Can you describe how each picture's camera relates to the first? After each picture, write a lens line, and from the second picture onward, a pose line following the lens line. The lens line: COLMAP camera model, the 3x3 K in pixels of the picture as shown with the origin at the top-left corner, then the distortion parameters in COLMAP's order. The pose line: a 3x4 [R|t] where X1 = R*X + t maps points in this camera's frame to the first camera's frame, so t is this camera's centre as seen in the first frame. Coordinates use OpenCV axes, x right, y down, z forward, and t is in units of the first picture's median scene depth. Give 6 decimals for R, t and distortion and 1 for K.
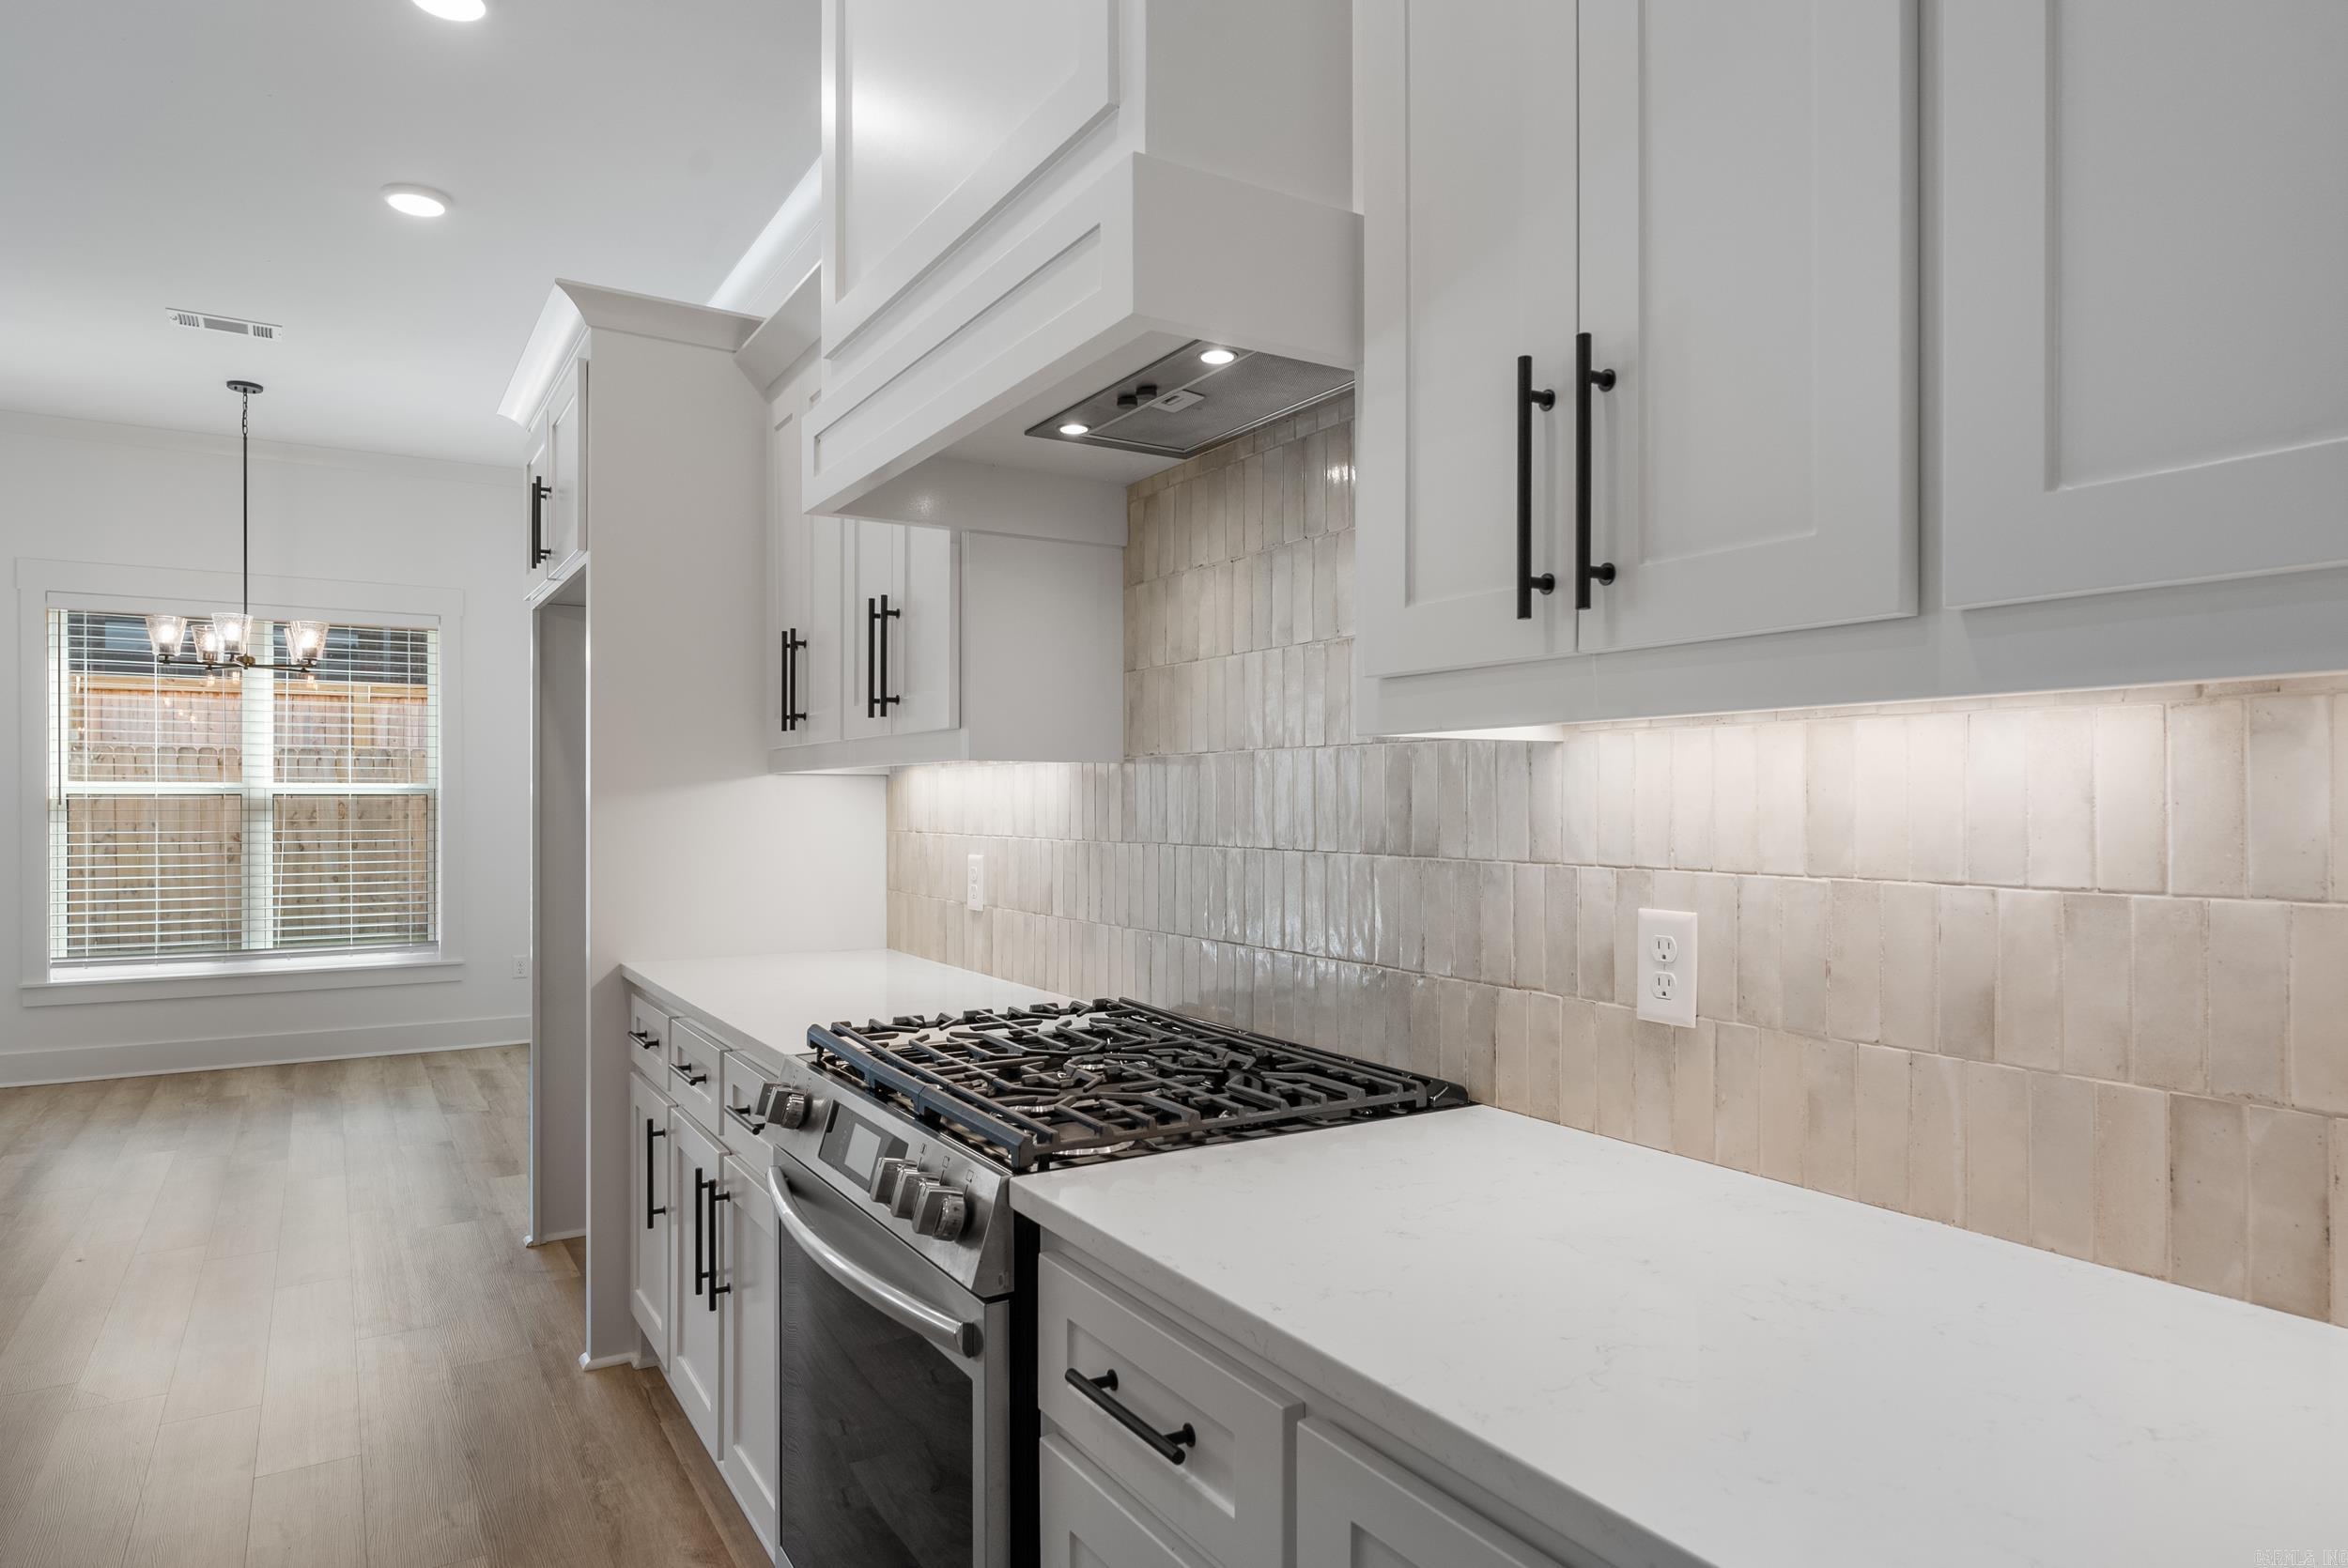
lens RADIAL K [[1395.9, 0, 1167.1], [0, 1395.9, 794.6], [0, 0, 1]] dist [-0.003389, 0.000710]
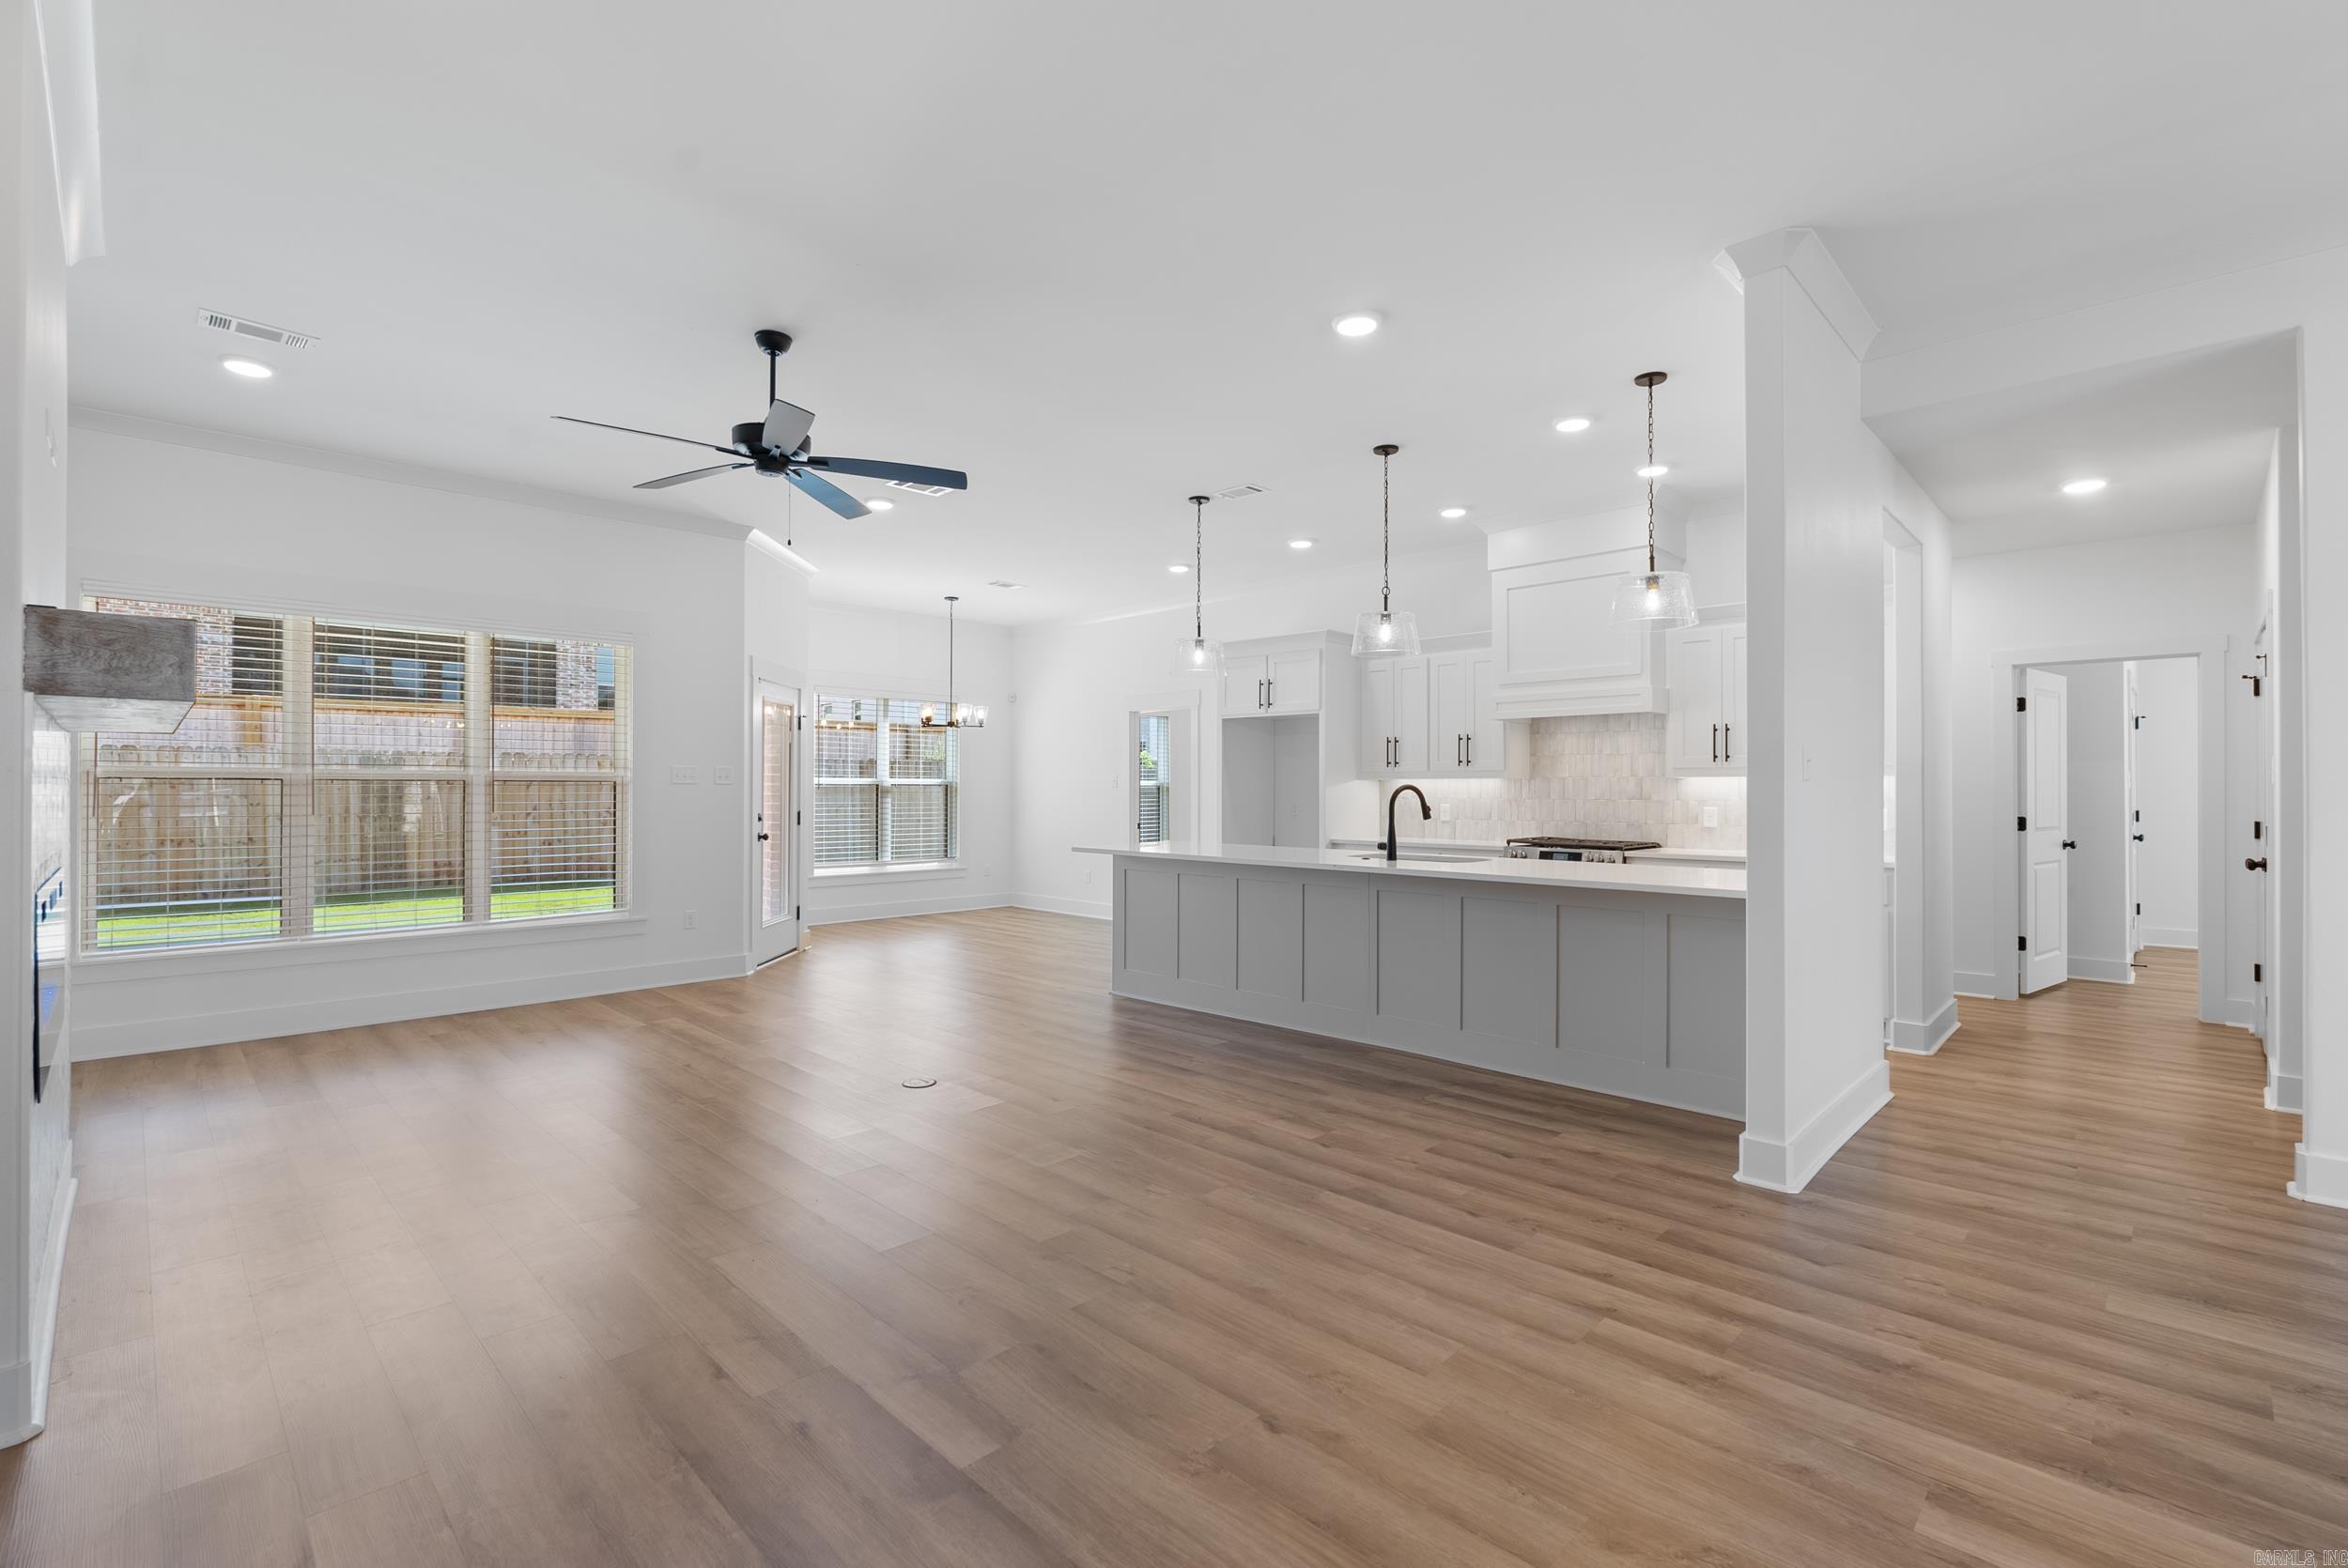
lens RADIAL K [[1036.4, 0, 1173.5], [0, 1036.4, 786.3], [0, 0, 1]] dist [-0.006833, 0.000861]
pose [[0.970501, 0.002949, 0.241081, -1.807671], [-0.003360, 0.999994, 0.001292, -0.002437], [-0.241075, -0.002064, 0.970504, -1.678016]]
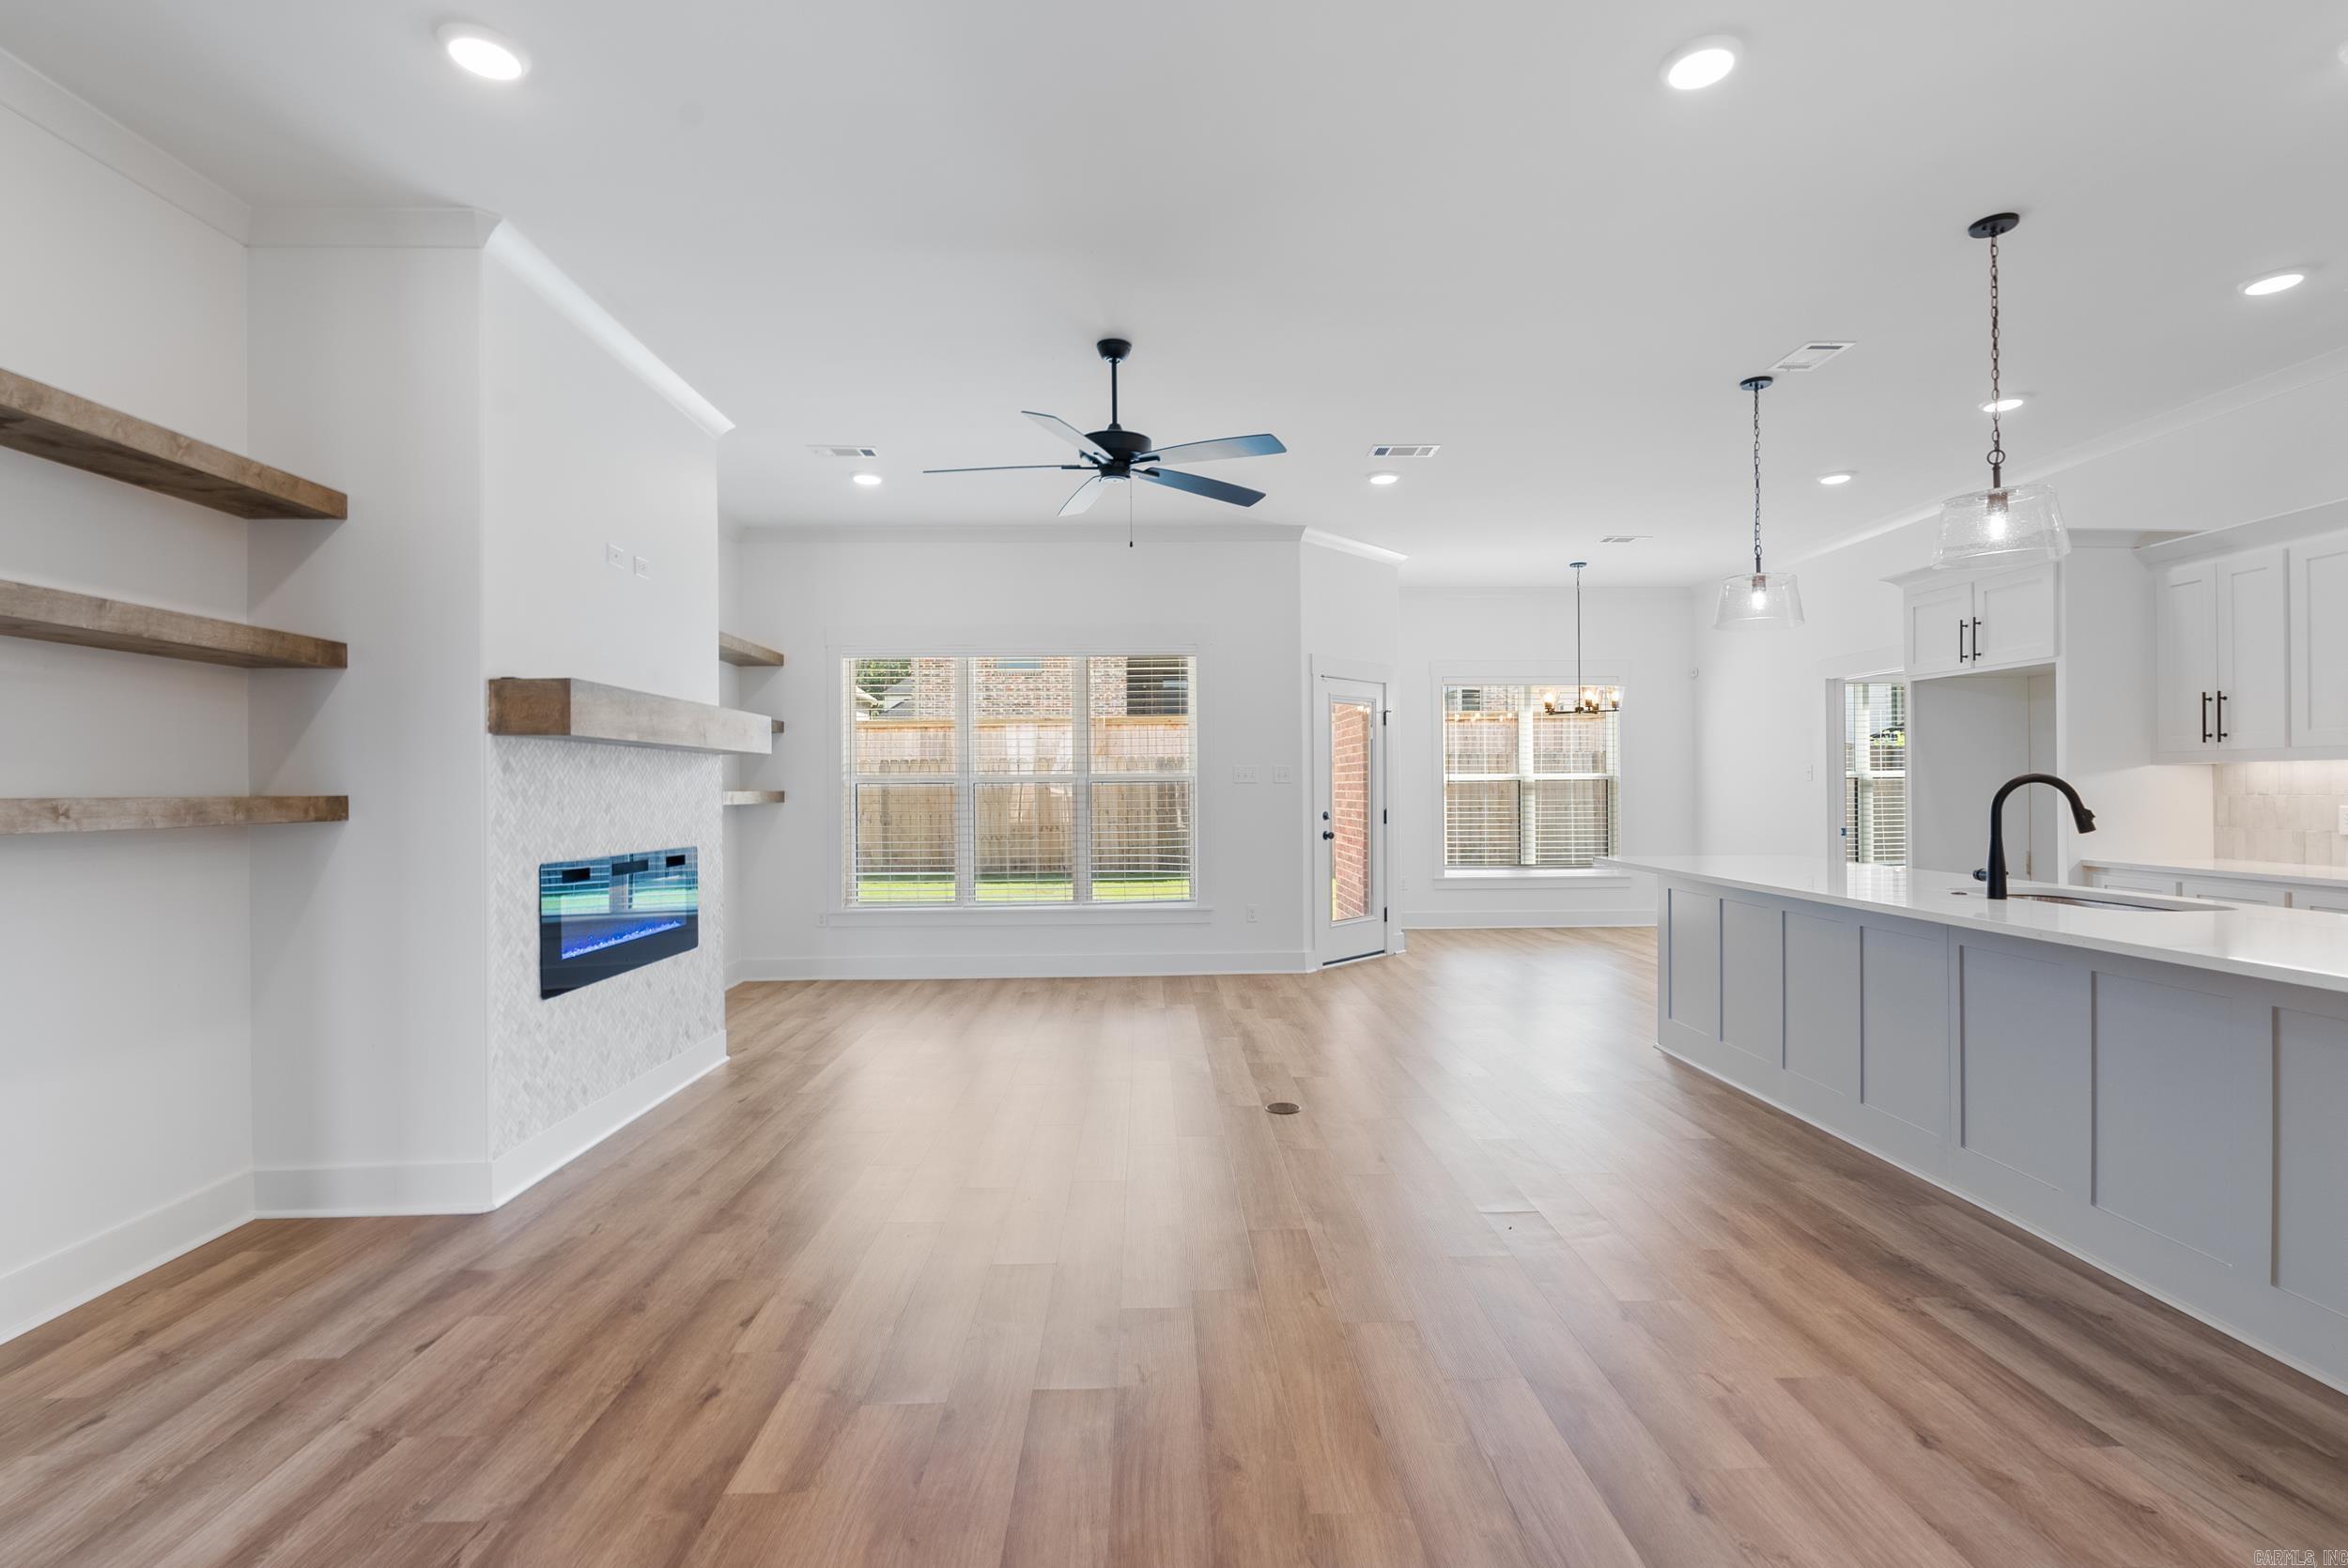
lens RADIAL K [[1079.0, 0, 1173.2], [0, 1079.0, 786.3], [0, 0, 1]] dist [-0.007066, 0.000691]
pose [[0.867283, -0.006544, -0.497772, -1.041992], [0.009631, 0.999947, 0.003634, -0.004612], [0.497722, -0.007946, 0.867300, -1.380035]]
